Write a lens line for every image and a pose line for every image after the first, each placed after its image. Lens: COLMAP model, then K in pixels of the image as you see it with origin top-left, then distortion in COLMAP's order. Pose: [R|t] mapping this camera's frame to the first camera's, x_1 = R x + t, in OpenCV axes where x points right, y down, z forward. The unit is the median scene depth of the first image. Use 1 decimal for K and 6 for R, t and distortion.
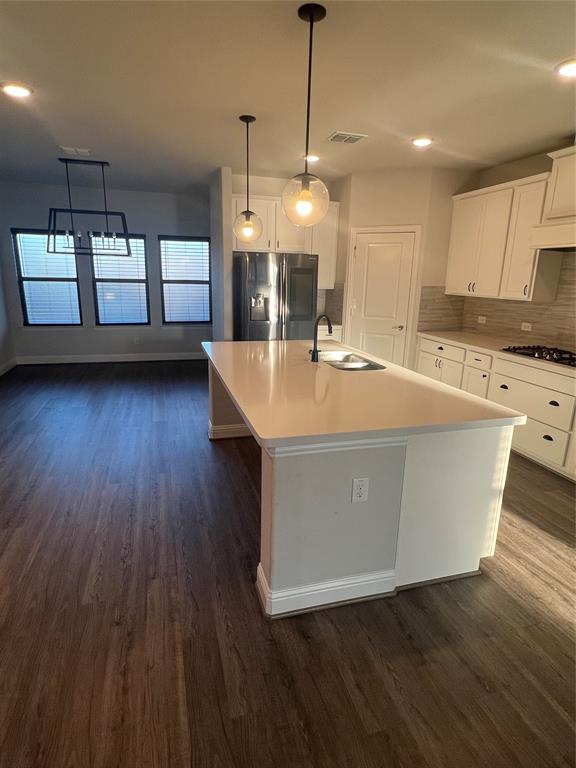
lens RADIAL K [[431.8, 0, 288.0], [0, 431.8, 384.0], [0, 0, 1]] dist [-0.006116, 0.001410]
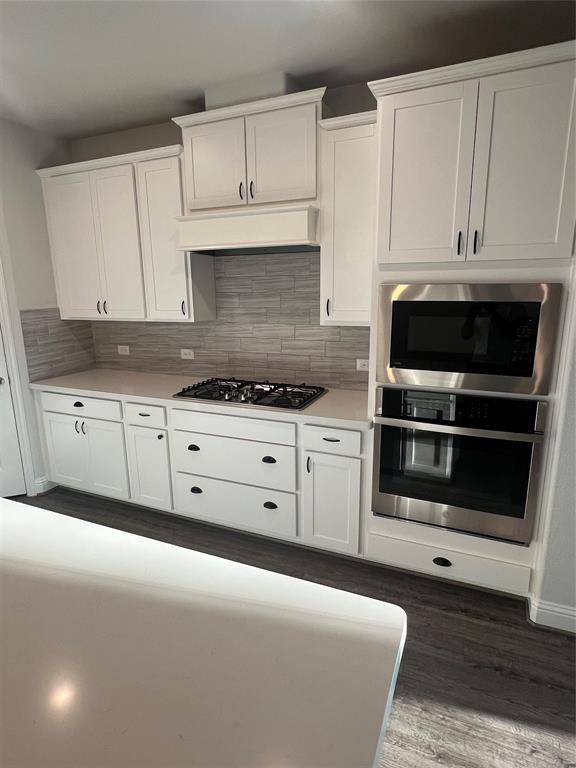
lens RADIAL K [[431.8, 0, 288.0], [0, 431.8, 384.0], [0, 0, 1]] dist [-0.006116, 0.001410]
pose [[0.644780, -0.199179, 0.737961, 0.096308], [0.216518, 0.973502, 0.073574, -0.101172], [-0.733061, 0.112343, 0.670820, 0.371217]]
